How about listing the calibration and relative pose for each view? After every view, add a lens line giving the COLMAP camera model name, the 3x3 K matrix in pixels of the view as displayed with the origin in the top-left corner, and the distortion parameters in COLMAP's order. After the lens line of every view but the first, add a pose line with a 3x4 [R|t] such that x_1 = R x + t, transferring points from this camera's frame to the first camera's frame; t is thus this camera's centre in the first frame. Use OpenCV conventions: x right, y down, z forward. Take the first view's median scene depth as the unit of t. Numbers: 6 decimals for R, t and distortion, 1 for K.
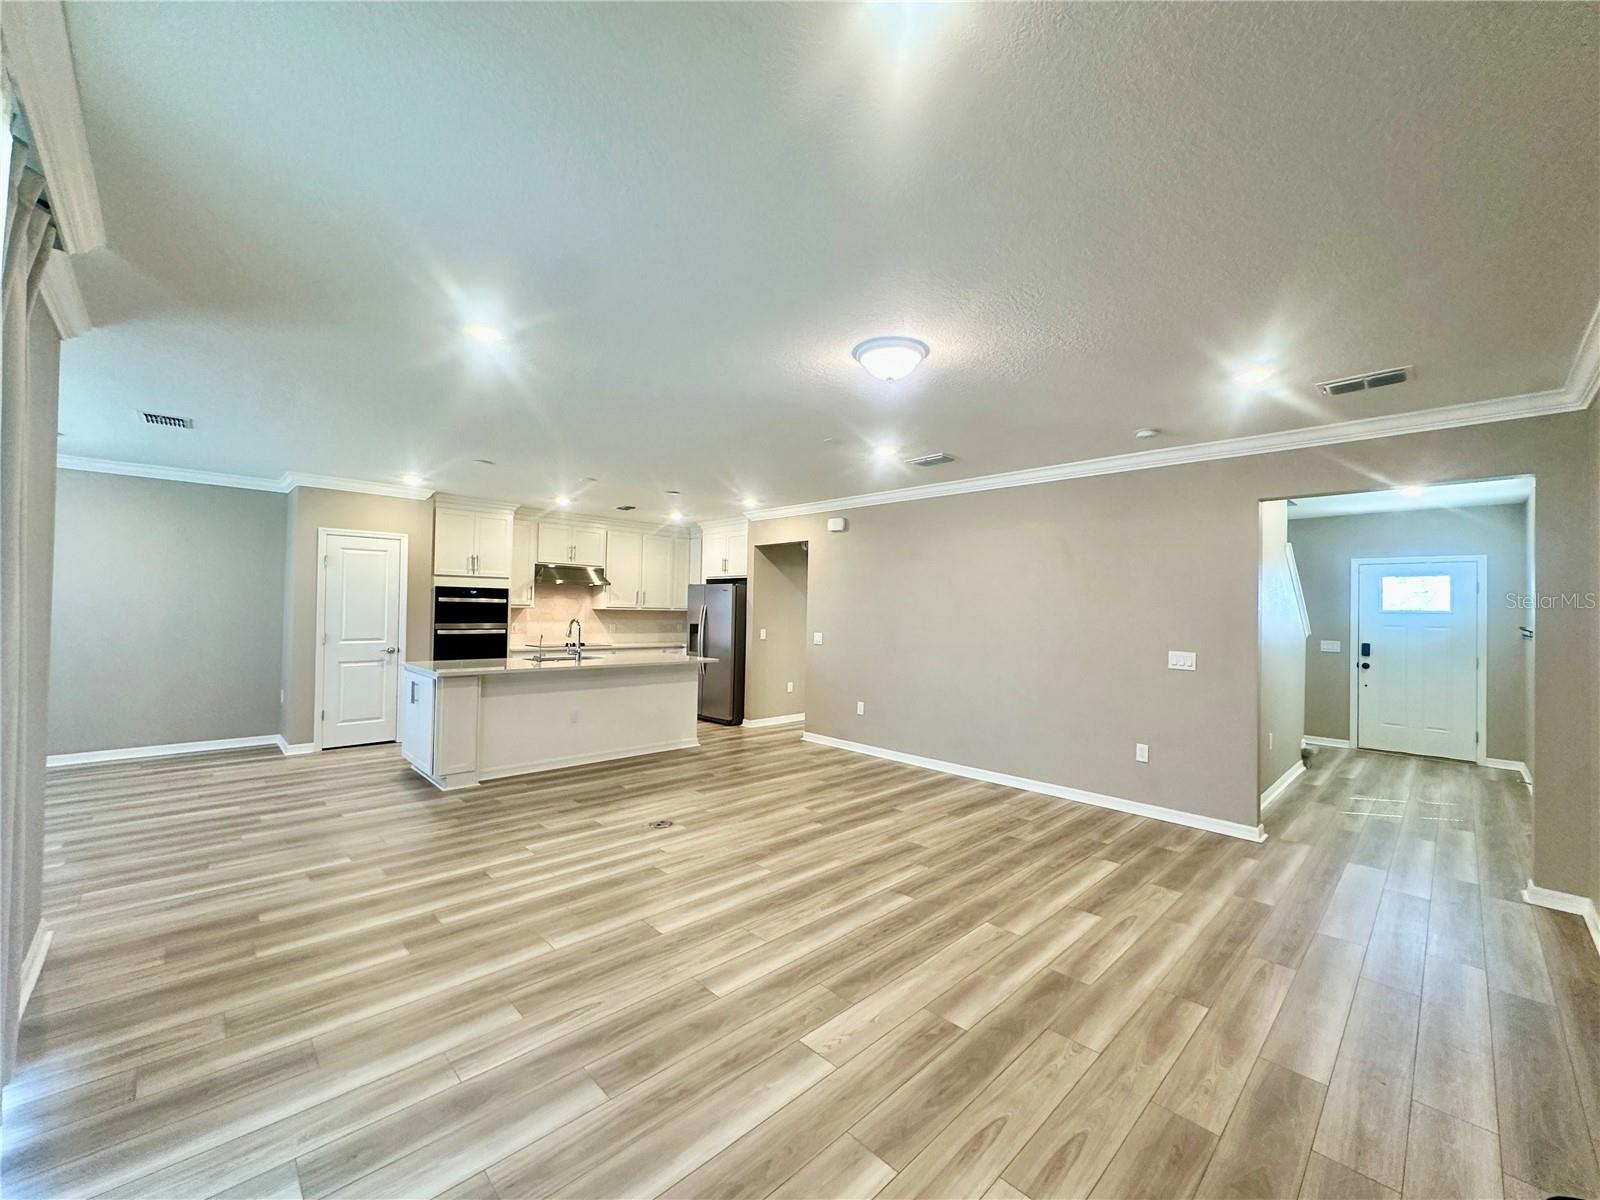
lens RADIAL K [[637.4, 0, 797.6], [0, 637.4, 600.3], [0, 0, 1]] dist [-0.006590, 0.001536]
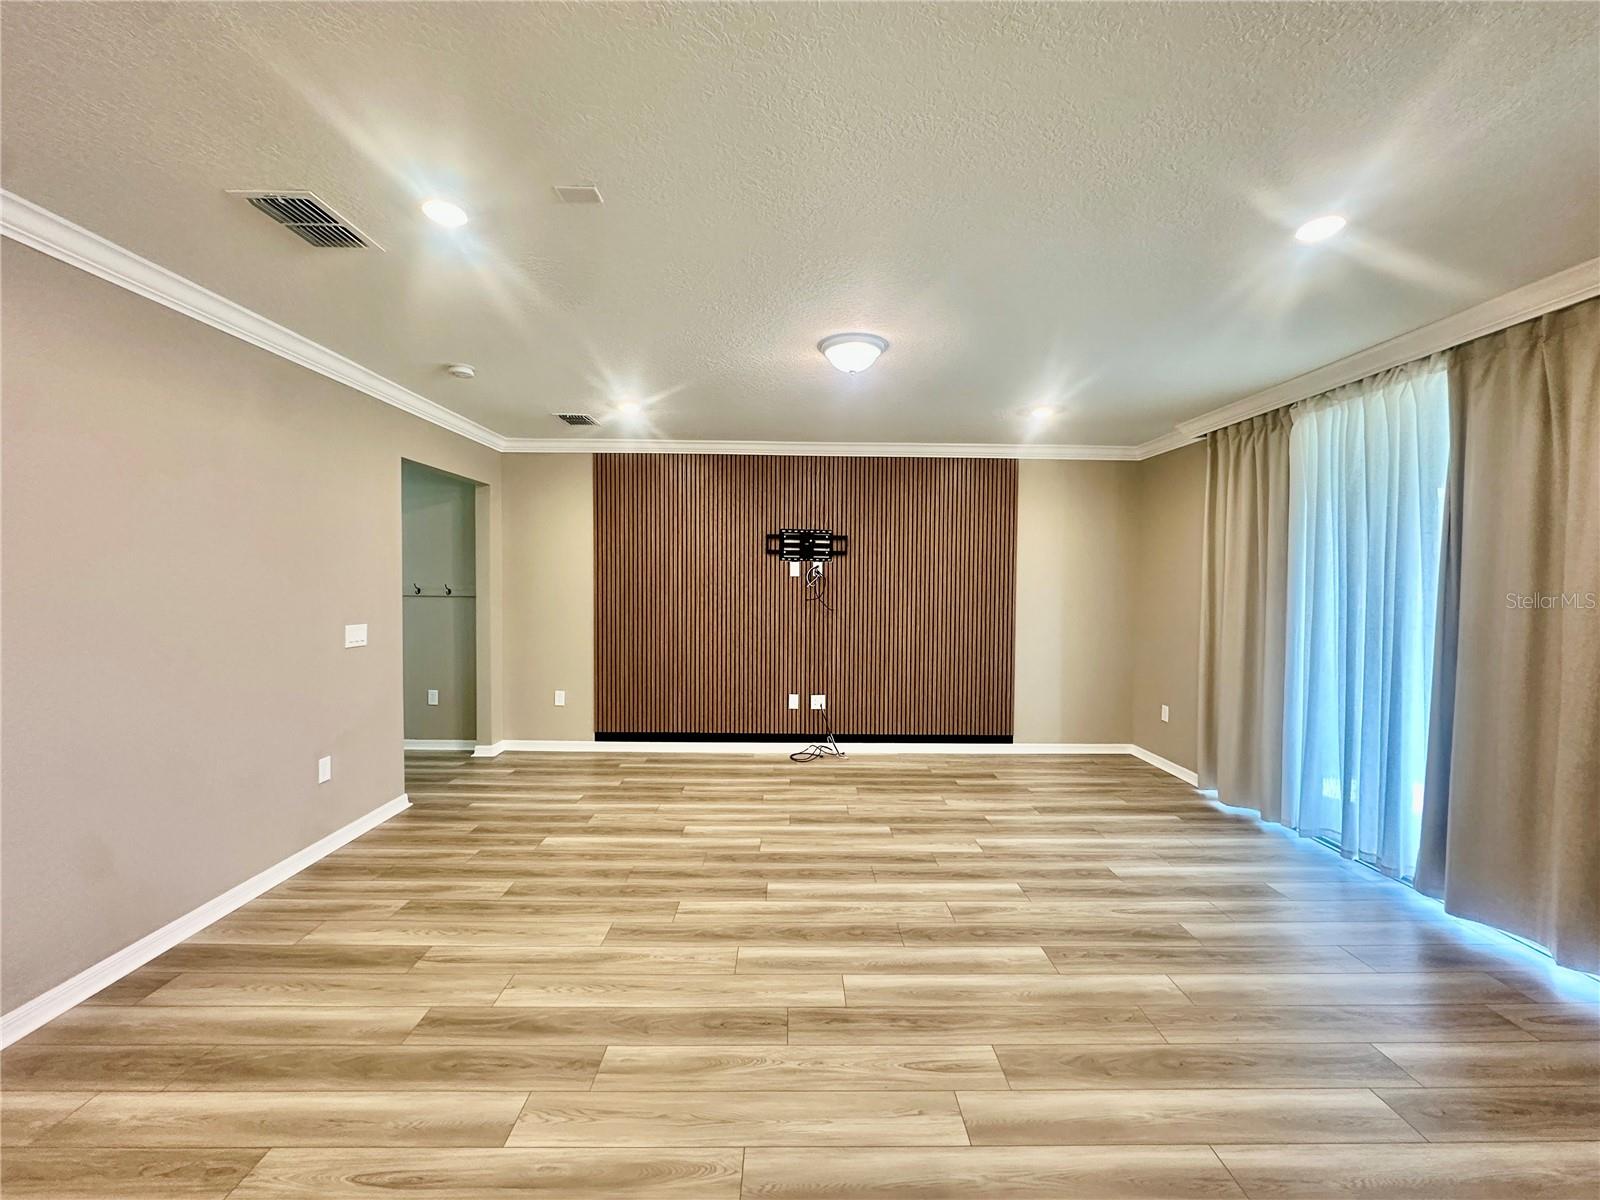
lens RADIAL K [[637.4, 0, 799.3], [0, 637.4, 595.7], [0, 0, 1]] dist [-0.006590, 0.001536]
pose [[-0.726918, -0.042121, 0.685431, -0.260824], [-0.032874, 0.999107, 0.026532, 0.003232], [-0.685937, -0.003246, -0.727654, 0.877924]]
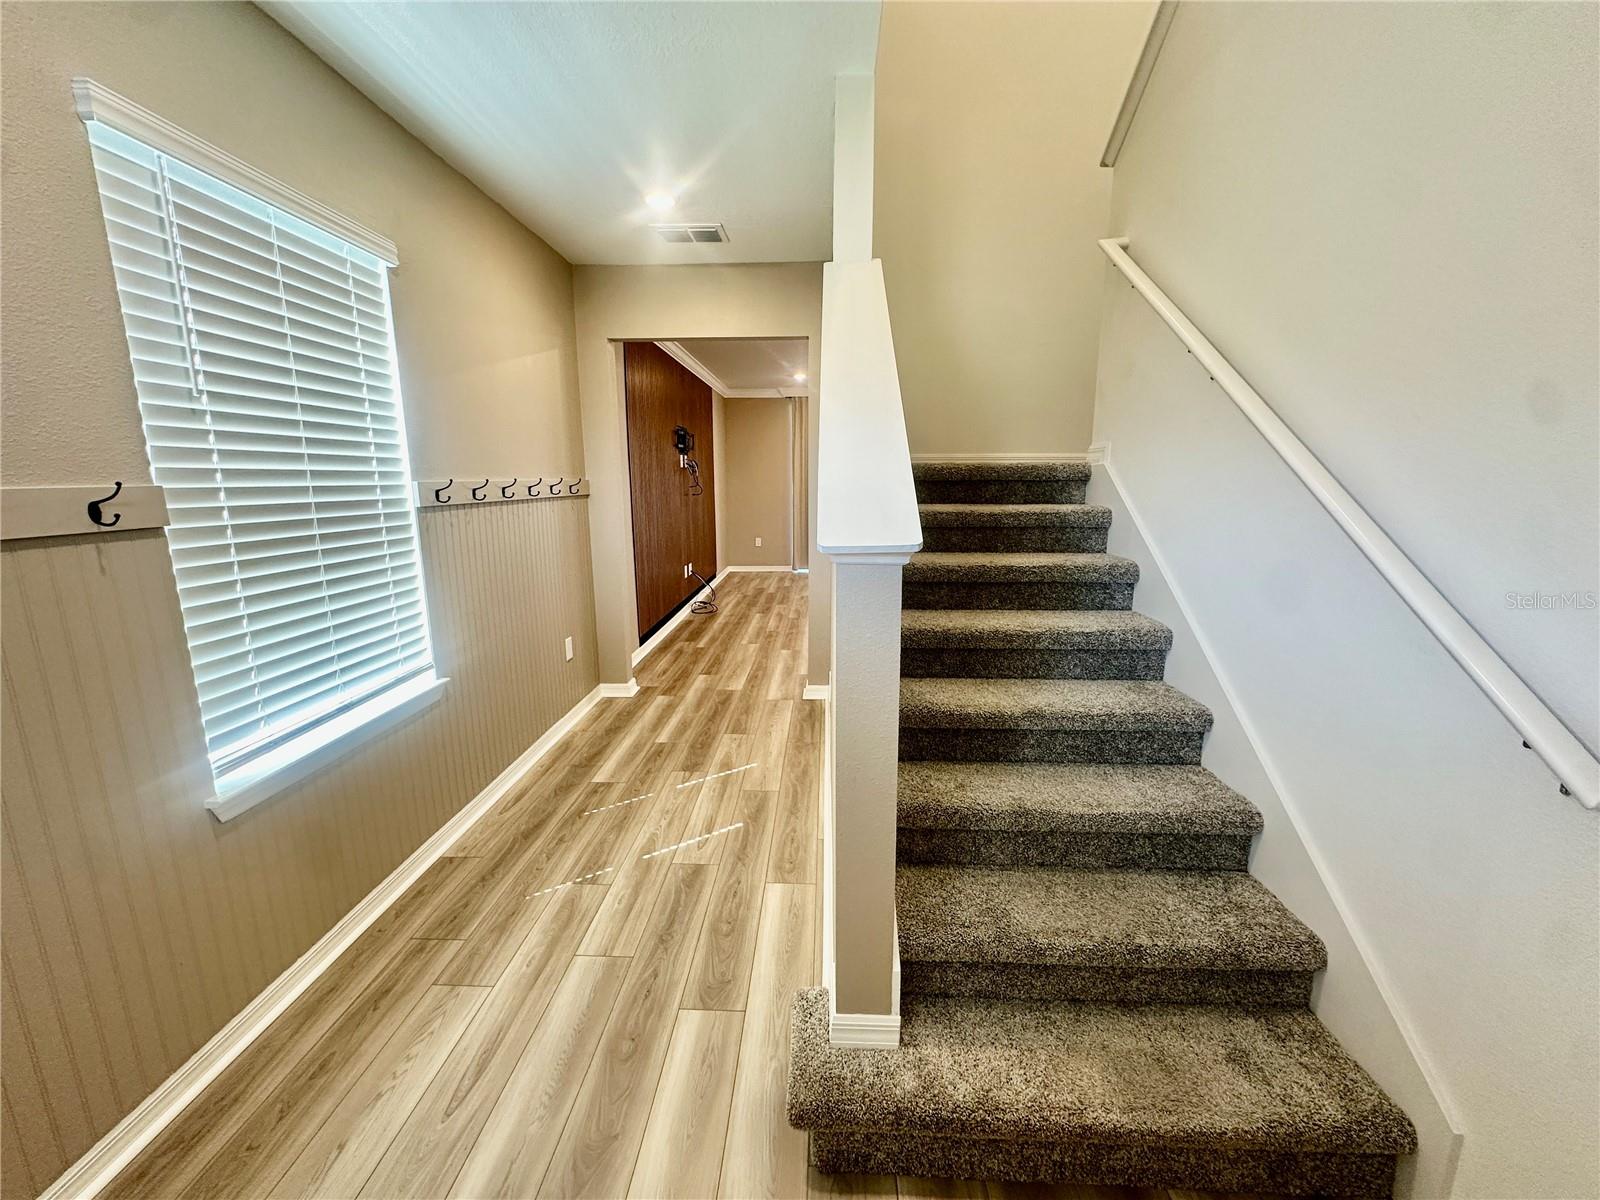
lens RADIAL K [[637.4, 0, 800.3], [0, 637.4, 603.8], [0, 0, 1]] dist [-0.006590, 0.001536]
pose [[-0.724783, 0.115505, -0.679226, 0.962424], [-0.007985, 0.984373, 0.175916, 0.035799], [0.688931, 0.132924, -0.712534, 1.159086]]
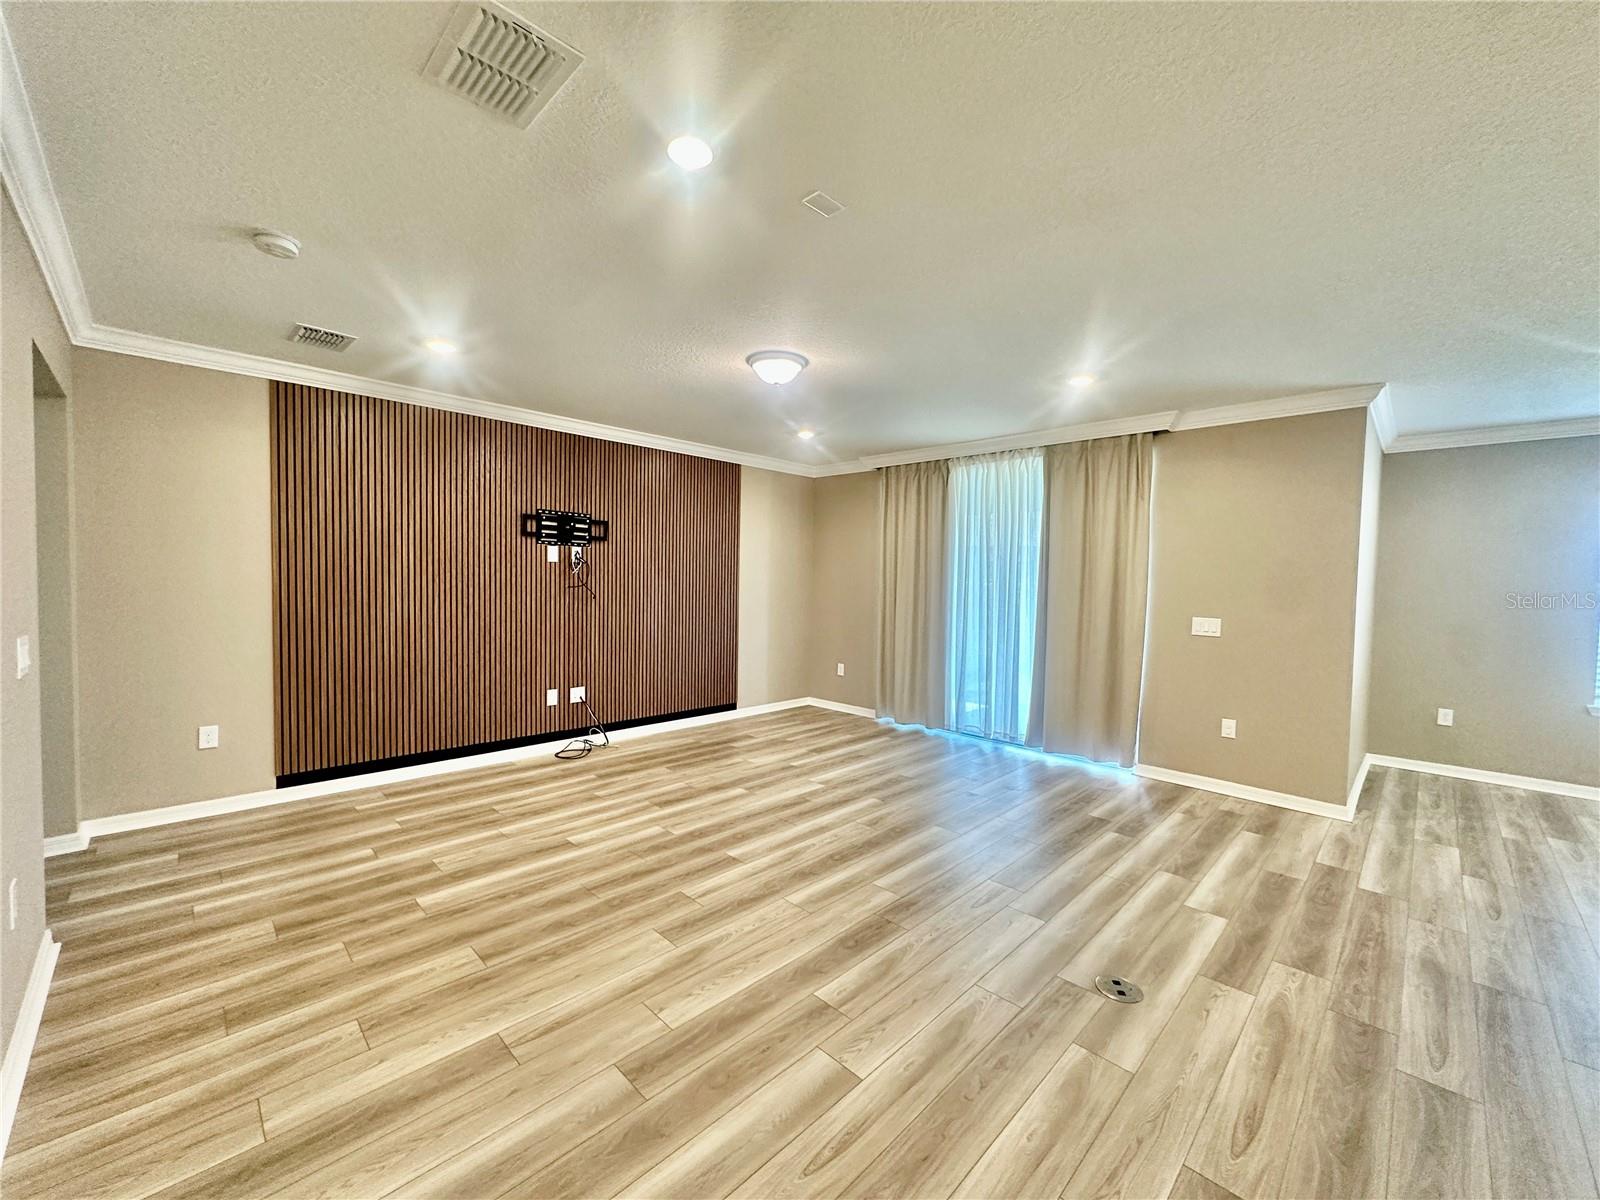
lens RADIAL K [[637.4, 0, 801.3], [0, 637.4, 600.6], [0, 0, 1]] dist [-0.006590, 0.001536]
pose [[-0.999024, -0.039158, -0.020442, 0.050436], [-0.039665, 0.998900, 0.025024, 0.016810], [0.019439, 0.025810, -0.999478, 1.060588]]
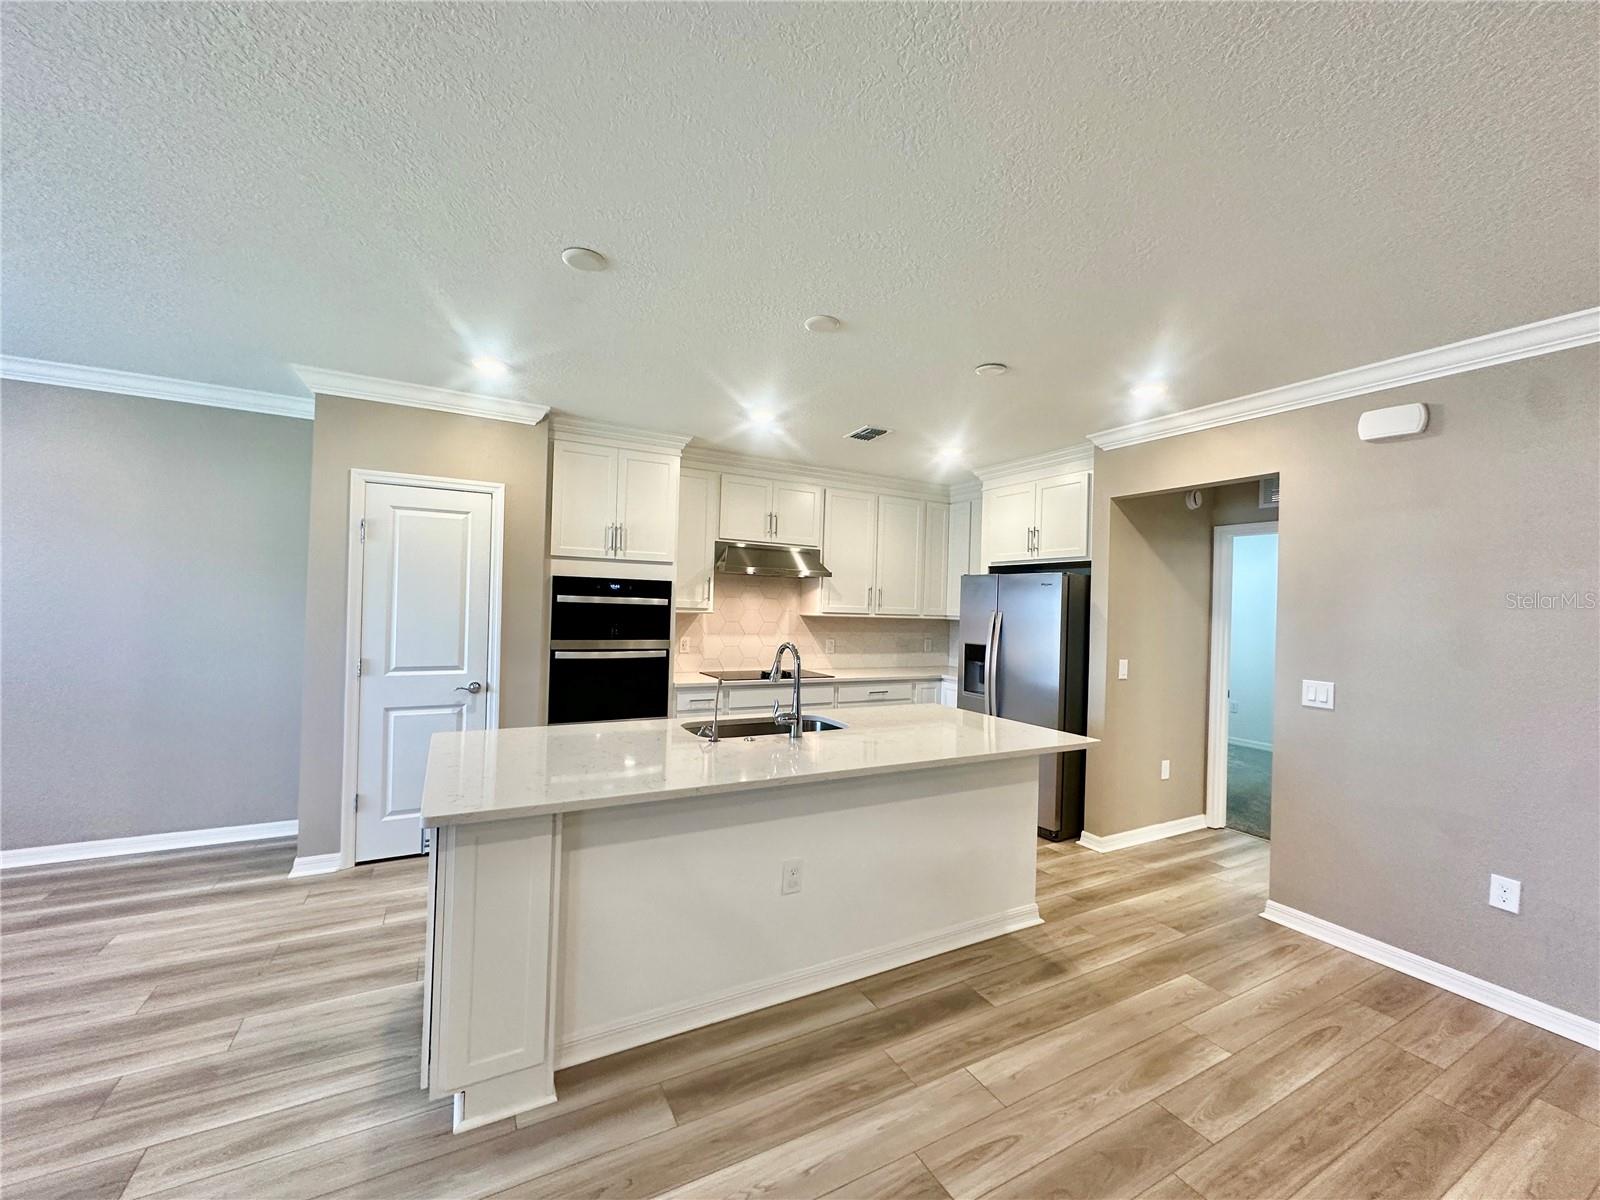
lens RADIAL K [[637.4, 0, 799.0], [0, 637.4, 602.3], [0, 0, 1]] dist [-0.006590, 0.001536]
pose [[0.962583, 0.008094, -0.270865, -0.220374], [-0.006997, 0.999963, 0.005015, -0.002678], [0.270895, -0.002933, 0.962604, 0.566232]]
